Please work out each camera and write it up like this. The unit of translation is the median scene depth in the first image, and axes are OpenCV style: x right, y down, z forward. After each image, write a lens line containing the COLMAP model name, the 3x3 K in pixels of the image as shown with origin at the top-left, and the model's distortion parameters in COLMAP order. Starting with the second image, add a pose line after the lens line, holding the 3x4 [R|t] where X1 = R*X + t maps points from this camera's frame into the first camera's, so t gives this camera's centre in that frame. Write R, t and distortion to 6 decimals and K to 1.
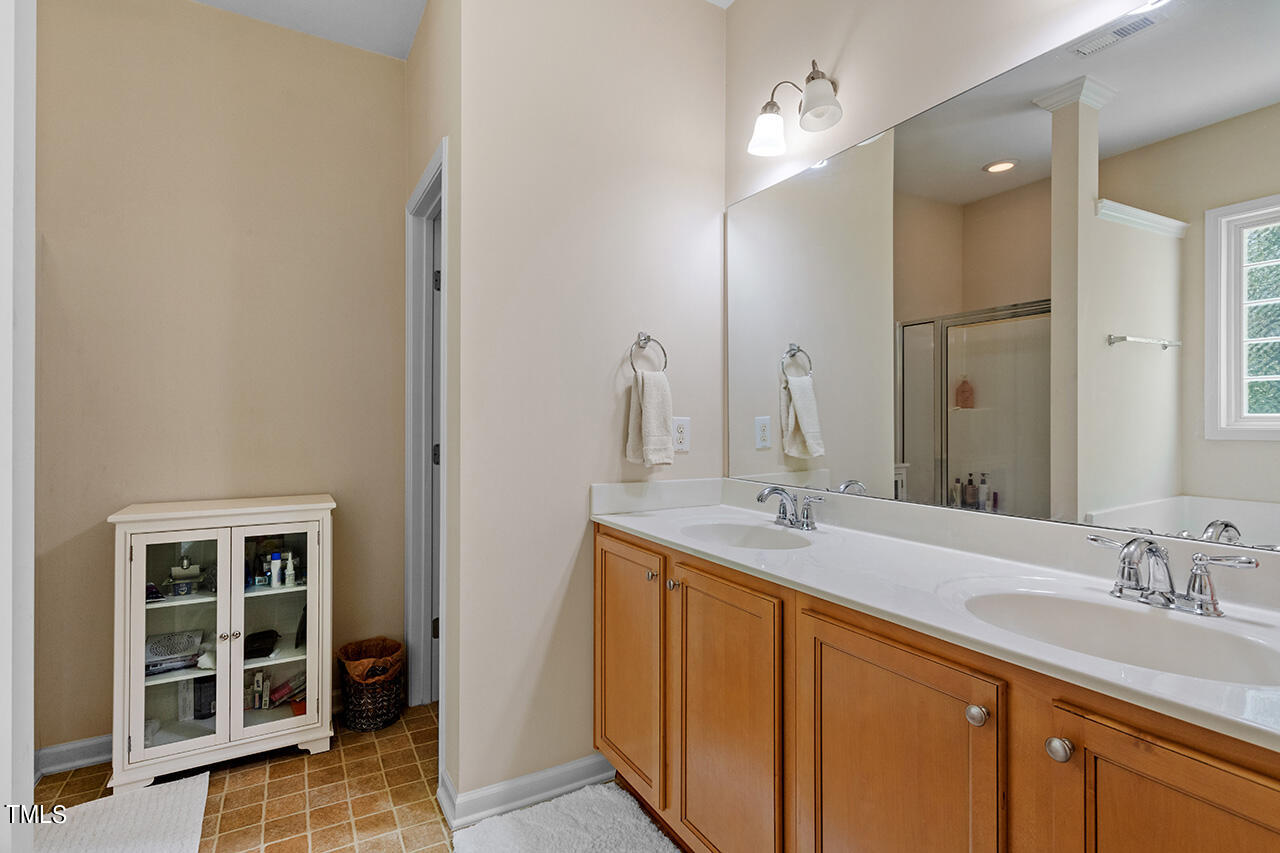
lens RADIAL K [[611.0, 0, 637.7], [0, 611.0, 421.1], [0, 0, 1]] dist [-0.001836, -0.000608]
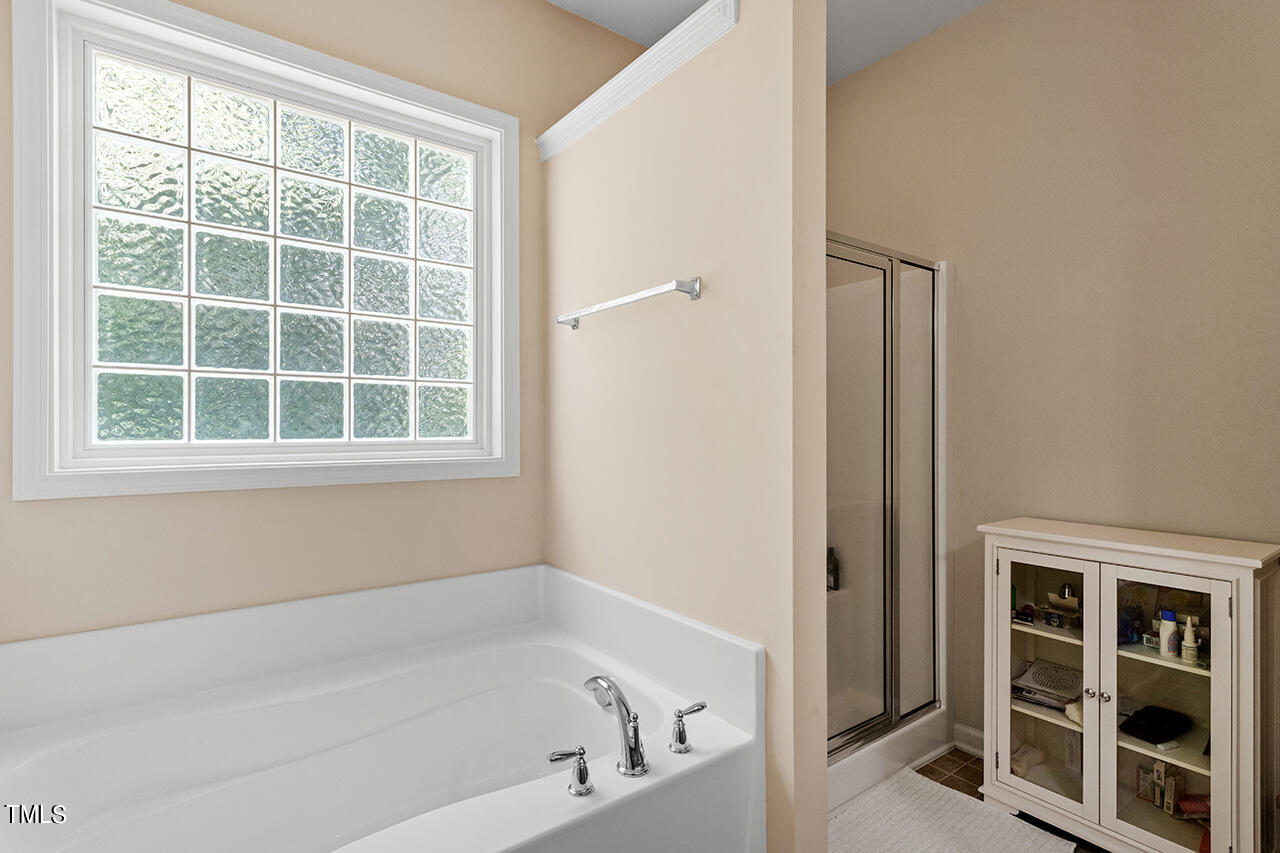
lens RADIAL K [[611.0, 0, 639.0], [0, 611.0, 428.7], [0, 0, 1]] dist [-0.001836, -0.000608]
pose [[0.104852, 0.001161, -0.994487, 0.078081], [-0.002181, 0.999997, 0.000937, -0.004160], [0.994485, 0.002071, 0.104855, 0.300816]]
